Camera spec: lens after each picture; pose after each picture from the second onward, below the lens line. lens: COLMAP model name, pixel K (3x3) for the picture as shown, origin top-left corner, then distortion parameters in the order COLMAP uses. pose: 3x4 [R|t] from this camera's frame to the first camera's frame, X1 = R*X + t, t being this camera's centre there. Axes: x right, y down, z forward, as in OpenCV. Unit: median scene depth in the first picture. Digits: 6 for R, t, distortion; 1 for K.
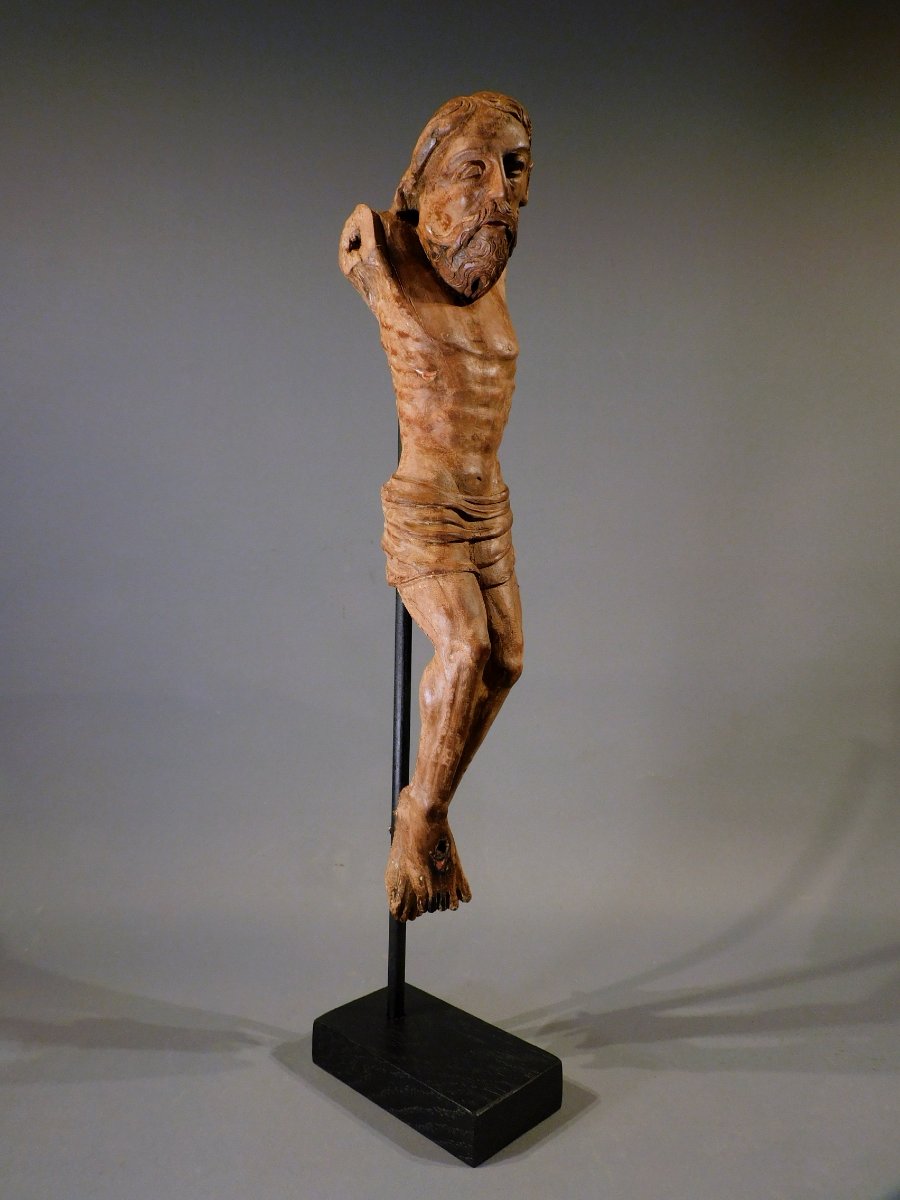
lens RADIAL K [[864.9, 0, 449.3], [0, 864.9, 595.8], [0, 0, 1]] dist [0.008744, -0.009328]
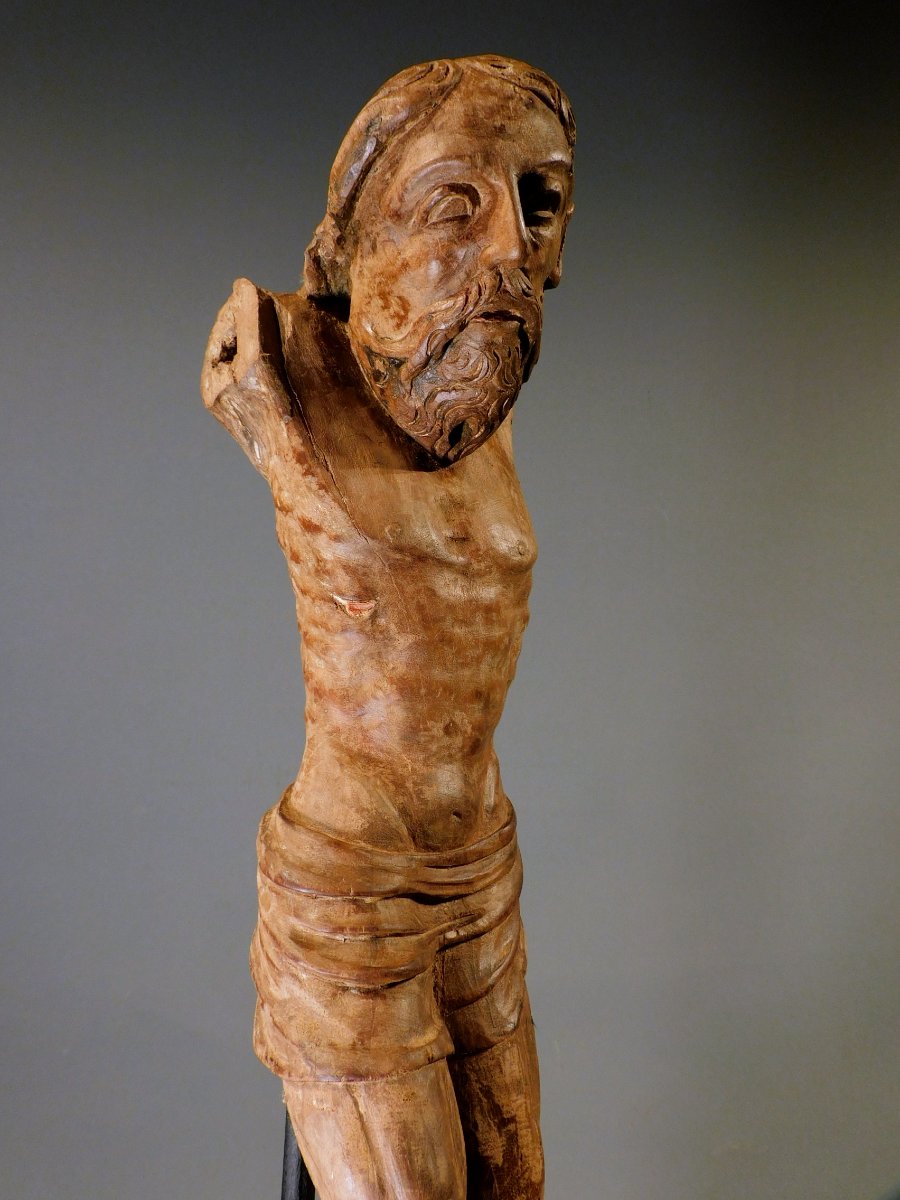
lens RADIAL K [[864.9, 0, 451.5], [0, 864.9, 601.3], [0, 0, 1]] dist [0.008744, -0.009328]
pose [[0.999669, 0.022027, 0.013312, 0.022586], [-0.020258, 0.992459, -0.120894, -0.200917], [-0.015875, 0.120584, 0.992576, 0.509779]]
